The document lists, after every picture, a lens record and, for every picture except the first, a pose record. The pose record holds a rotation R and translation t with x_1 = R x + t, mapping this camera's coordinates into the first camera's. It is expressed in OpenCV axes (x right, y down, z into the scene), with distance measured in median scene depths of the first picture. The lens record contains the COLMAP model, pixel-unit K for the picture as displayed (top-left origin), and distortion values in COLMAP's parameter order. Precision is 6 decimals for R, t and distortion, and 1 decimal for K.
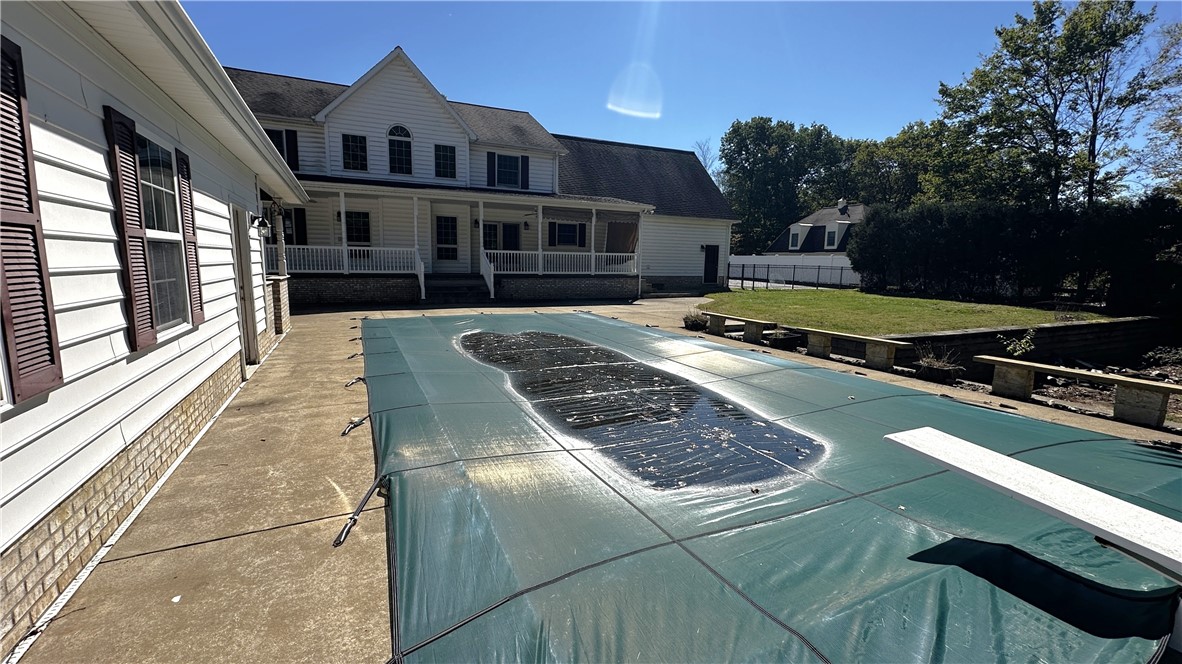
lens RADIAL K [[502.7, 0, 591.0], [0, 502.7, 332.0], [0, 0, 1]] dist [0.001075, 0.000359]
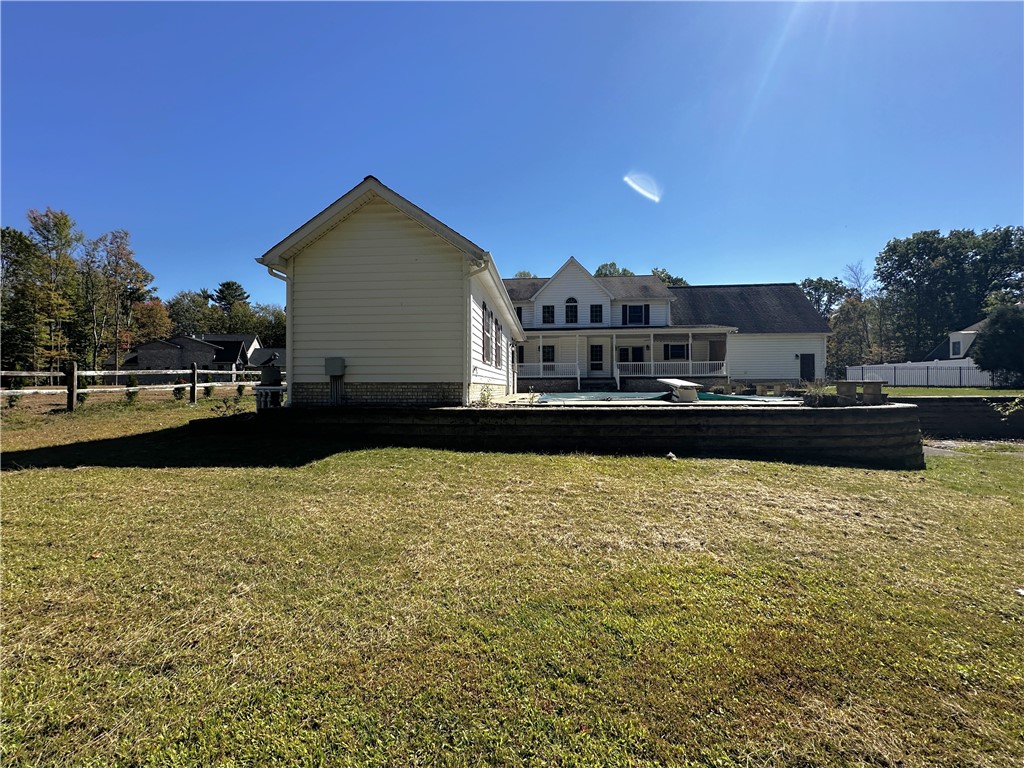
lens RADIAL K [[410.8, 0, 512.0], [0, 410.8, 384.0], [0, 0, 1]] dist [0.001023, 0.000249]
pose [[0.856931, -0.021502, -0.514983, 0.169084], [-0.052929, 0.990177, -0.129416, 0.089725], [0.512707, 0.138158, 0.847375, -0.283985]]
